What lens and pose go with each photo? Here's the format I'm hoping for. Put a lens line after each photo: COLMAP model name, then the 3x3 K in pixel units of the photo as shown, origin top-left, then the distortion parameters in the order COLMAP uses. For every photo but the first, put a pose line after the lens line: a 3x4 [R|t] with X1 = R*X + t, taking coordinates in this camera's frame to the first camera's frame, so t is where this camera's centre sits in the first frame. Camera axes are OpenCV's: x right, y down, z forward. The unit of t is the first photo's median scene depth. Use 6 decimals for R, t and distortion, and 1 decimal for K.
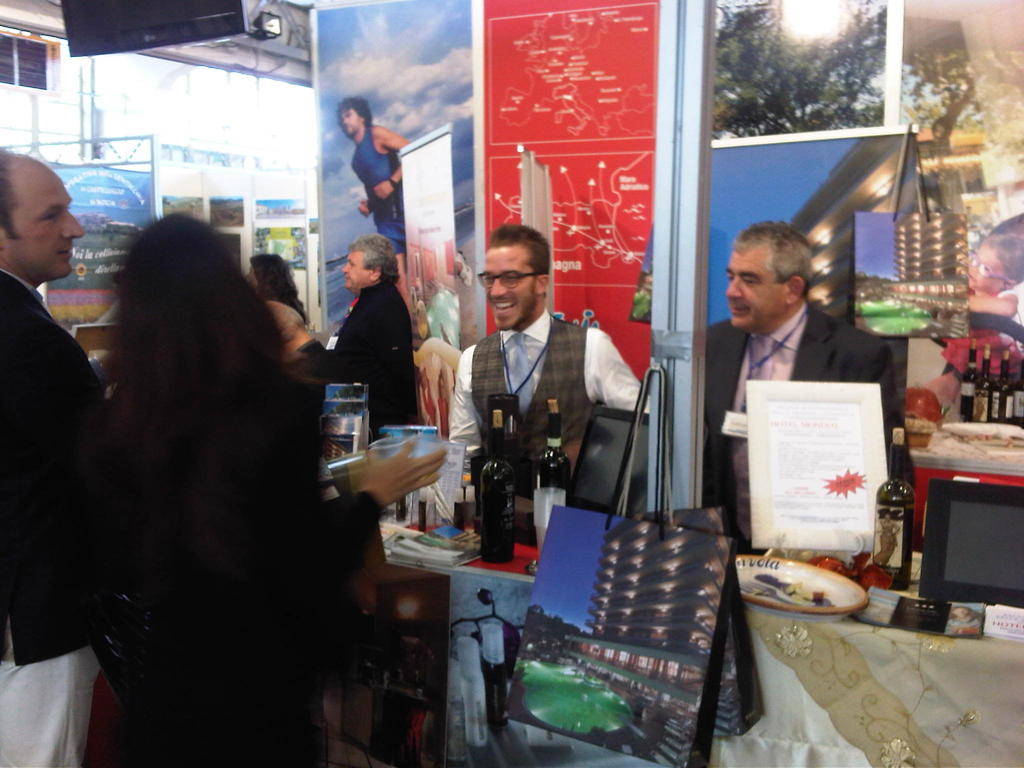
lens RADIAL K [[1100.9, 0, 513.4], [0, 1100.9, 372.5], [0, 0, 1]] dist [0.104572, -0.349532]
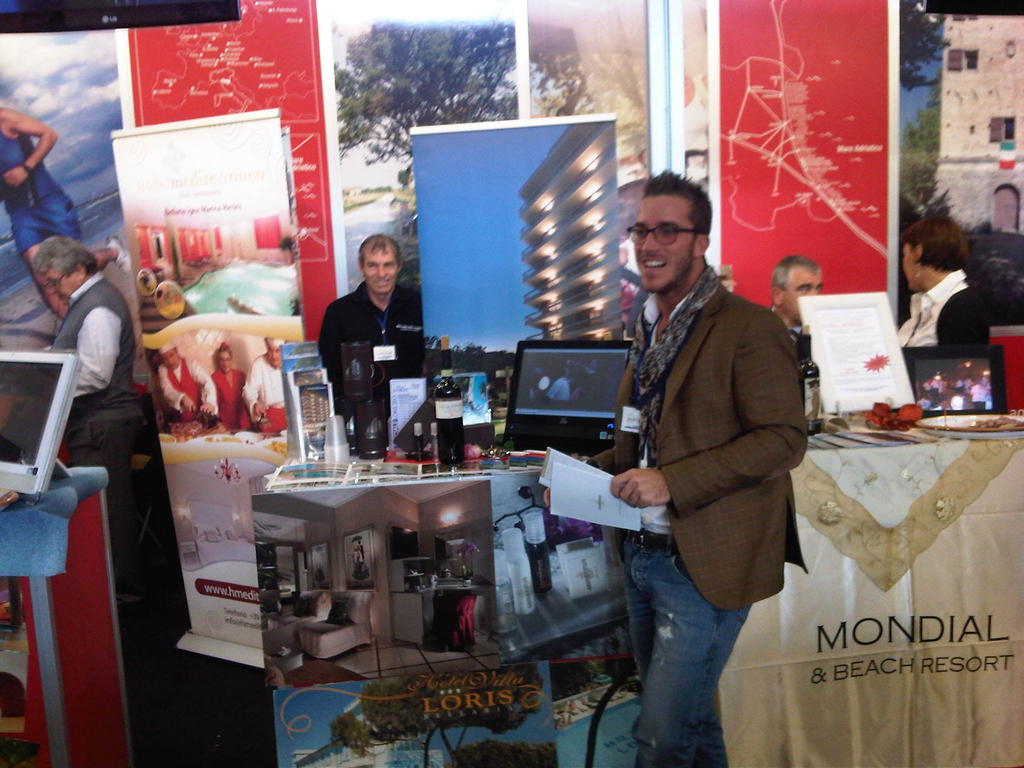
lens RADIAL K [[1092.7, 0, 531.8], [0, 1092.7, 380.9], [0, 0, 1]] dist [0.108470, -0.365897]
pose [[0.843472, -0.117125, 0.524248, -0.308852], [0.106207, 0.993036, 0.050982, 0.007839], [-0.526569, 0.012676, 0.850038, -0.024208]]
